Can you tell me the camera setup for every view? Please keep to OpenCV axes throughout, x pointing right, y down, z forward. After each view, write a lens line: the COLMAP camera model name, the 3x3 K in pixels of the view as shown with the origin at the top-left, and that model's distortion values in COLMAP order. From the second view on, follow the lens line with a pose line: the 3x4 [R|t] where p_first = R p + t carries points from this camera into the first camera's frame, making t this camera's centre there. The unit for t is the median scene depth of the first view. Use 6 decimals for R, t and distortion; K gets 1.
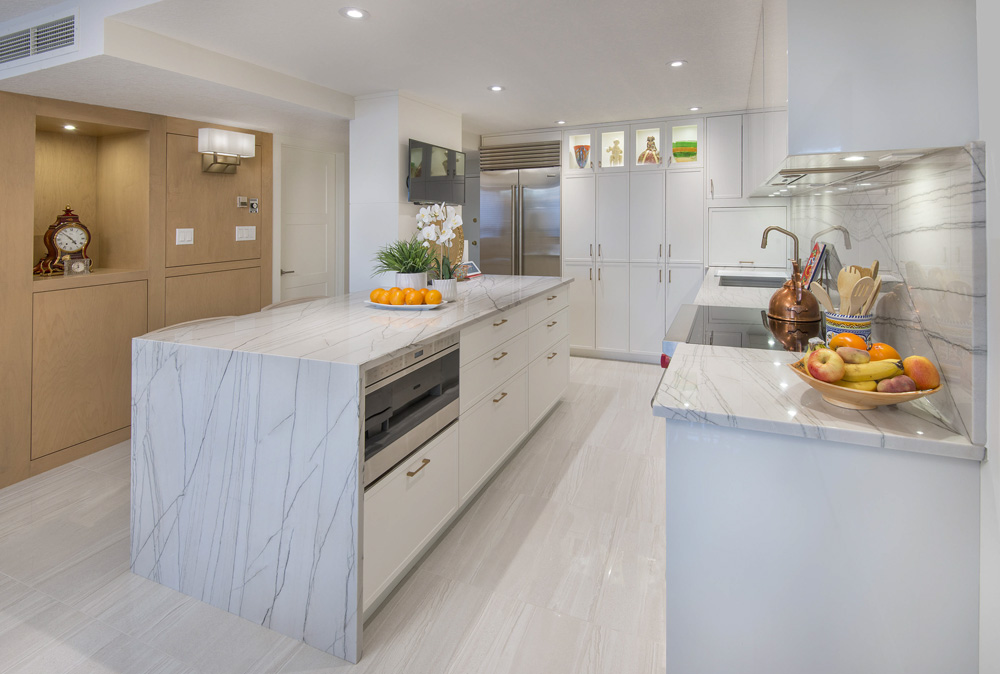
lens RADIAL K [[500.9, 0, 523.9], [0, 500.9, 202.2], [0, 0, 1]] dist [0.003299, 0.000067]
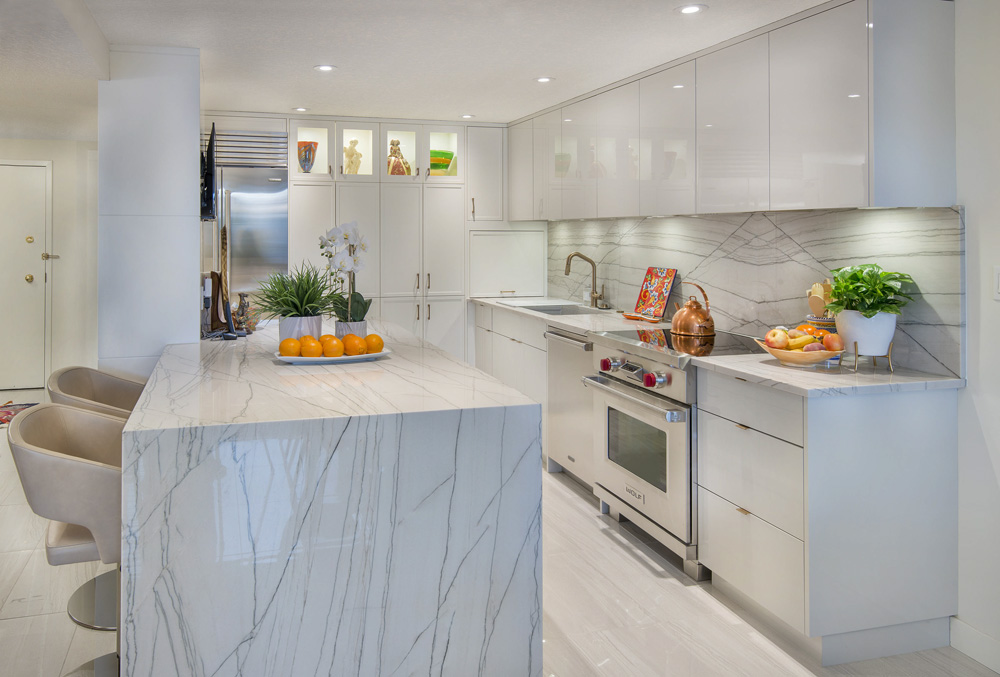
lens RADIAL K [[769.8, 0, 407.3], [0, 769.8, 214.9], [0, 0, 1]] dist [0.010302, 0.004526]
pose [[0.790821, 0.030835, 0.611271, -1.128384], [-0.032052, 0.999446, -0.008951, -0.001323], [-0.611208, -0.012514, 0.791371, 0.024885]]
